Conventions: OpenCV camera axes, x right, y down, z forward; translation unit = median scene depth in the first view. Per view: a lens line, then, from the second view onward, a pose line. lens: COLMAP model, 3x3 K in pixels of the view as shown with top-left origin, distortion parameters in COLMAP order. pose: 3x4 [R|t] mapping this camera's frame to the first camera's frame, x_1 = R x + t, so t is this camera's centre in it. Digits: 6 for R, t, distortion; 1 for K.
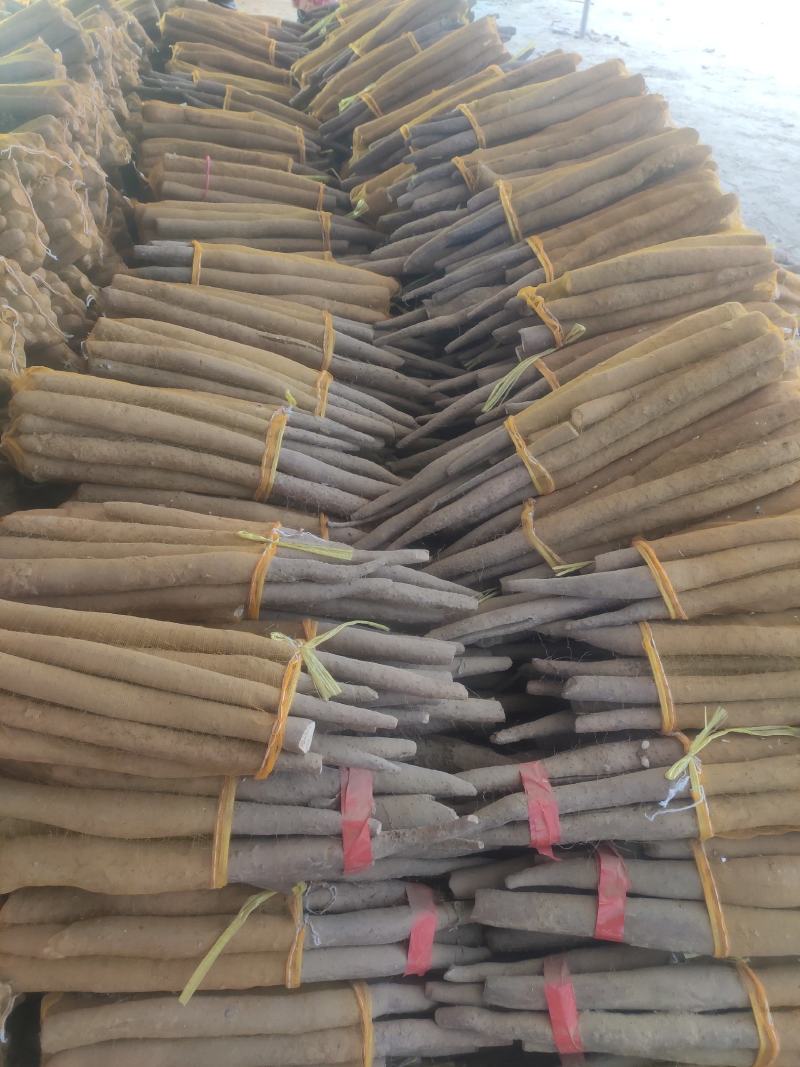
lens RADIAL K [[784.8, 0, 400.0], [0, 784.8, 533.5], [0, 0, 1]] dist [0.063642, -0.061290]
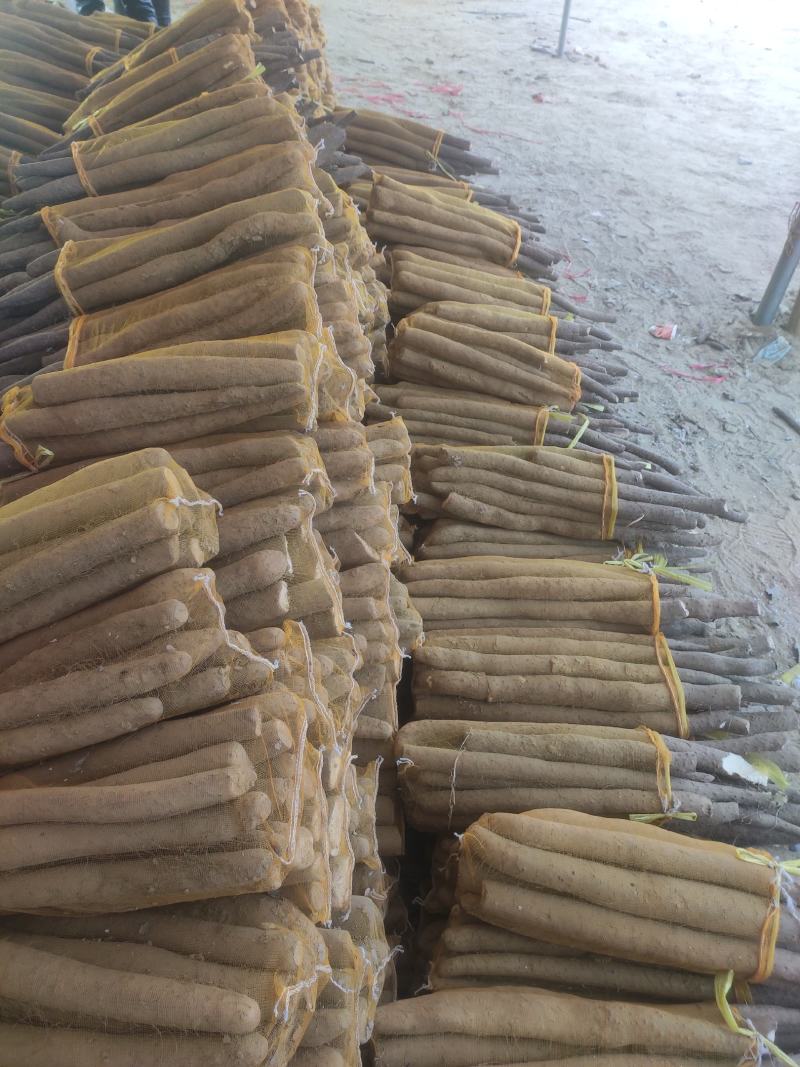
lens RADIAL K [[784.8, 0, 400.0], [0, 784.8, 533.5], [0, 0, 1]] dist [0.063642, -0.061290]
pose [[0.996363, 0.069060, -0.049917, 0.595849], [-0.069398, 0.997576, -0.005065, -0.196182], [0.049446, 0.008511, 0.998741, 0.253287]]
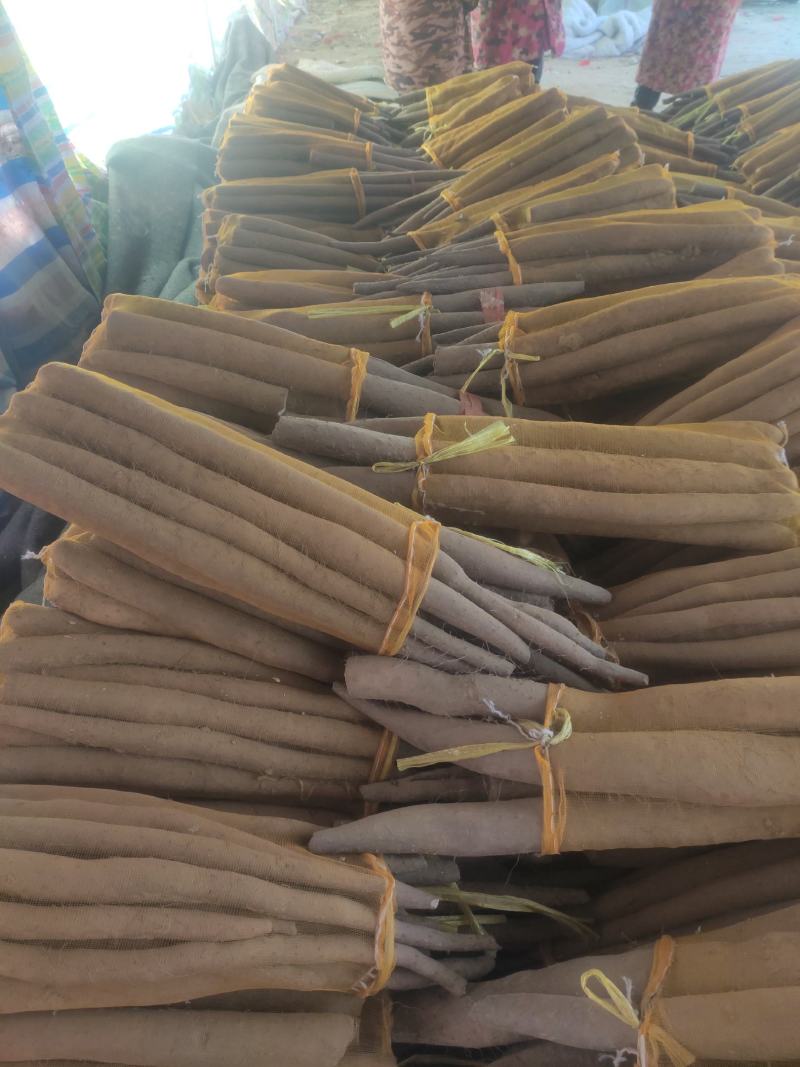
lens RADIAL K [[784.8, 0, 400.0], [0, 784.8, 533.5], [0, 0, 1]] dist [0.063642, -0.061290]
pose [[0.990570, 0.021026, -0.135386, -0.783835], [-0.031133, 0.996848, -0.072973, -0.189723], [0.133425, 0.076499, 0.988102, 0.202158]]
